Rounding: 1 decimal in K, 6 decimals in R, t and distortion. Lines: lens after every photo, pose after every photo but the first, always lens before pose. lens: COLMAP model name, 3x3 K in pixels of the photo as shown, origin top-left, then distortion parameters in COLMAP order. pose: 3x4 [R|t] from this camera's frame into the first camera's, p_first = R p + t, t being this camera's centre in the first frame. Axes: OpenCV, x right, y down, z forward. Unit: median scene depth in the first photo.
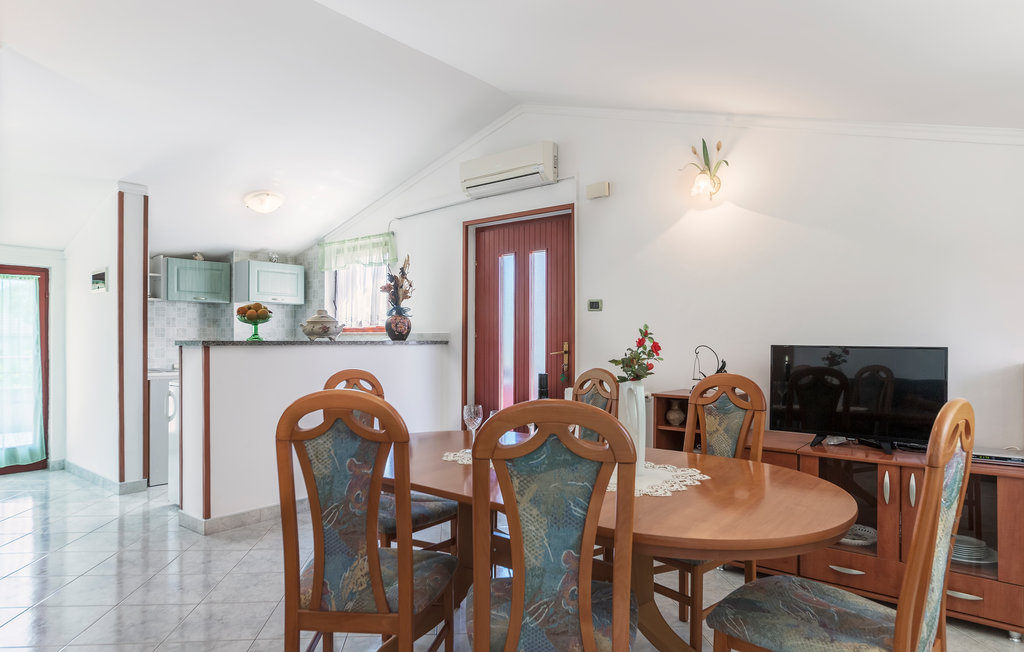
lens RADIAL K [[563.8, 0, 515.8], [0, 563.8, 329.2], [0, 0, 1]] dist [0.003271, 0.000394]
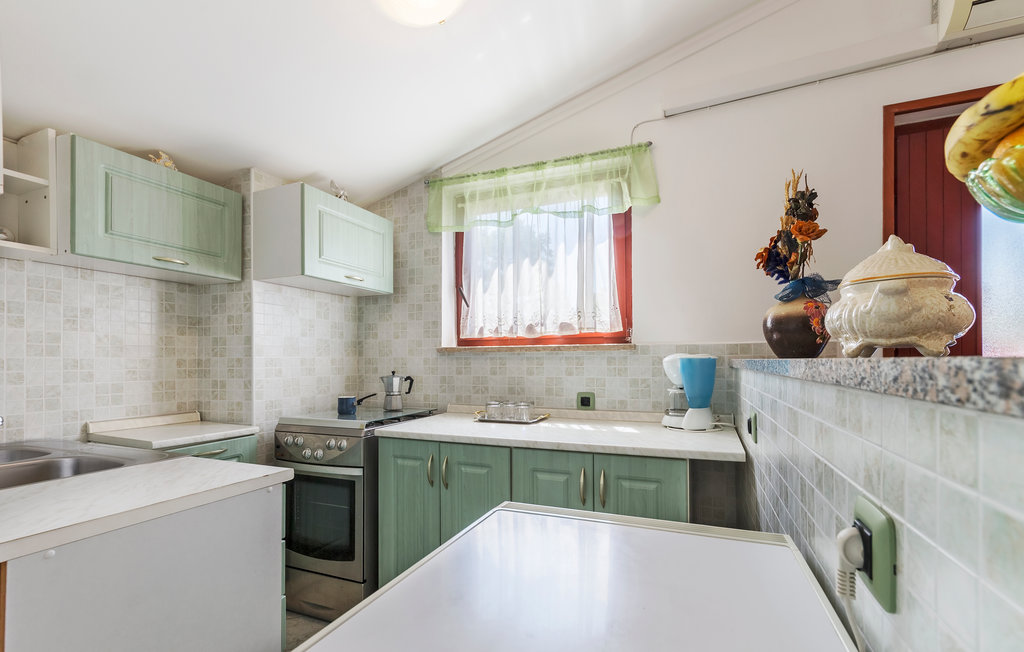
lens RADIAL K [[419.0, 0, 530.8], [0, 419.0, 352.9], [0, 0, 1]] dist [-0.001261, -0.000176]
pose [[0.950752, -0.003940, 0.309929, -0.421239], [0.003169, 0.999991, 0.002992, 0.012201], [-0.309938, -0.001863, 0.950755, 0.654819]]
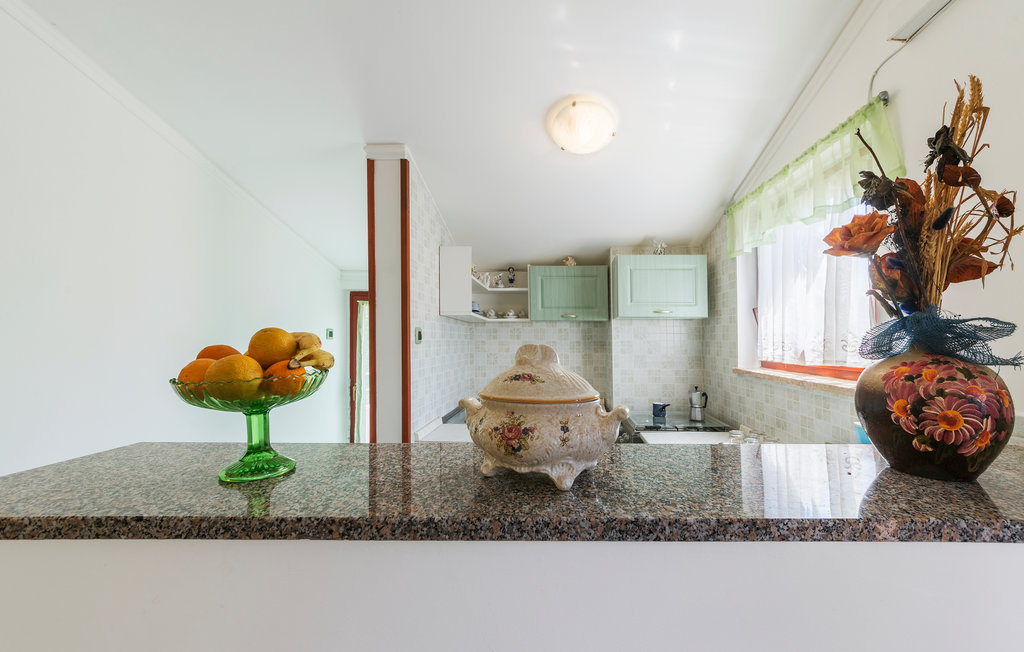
lens RADIAL K [[410.2, 0, 568.9], [0, 410.2, 325.8], [0, 0, 1]] dist [0.003486, 0.000440]
pose [[0.642231, -0.025802, -0.766077, -0.149190], [0.009485, 0.999624, -0.025717, -0.028638], [0.766452, 0.009250, 0.642235, 0.674989]]
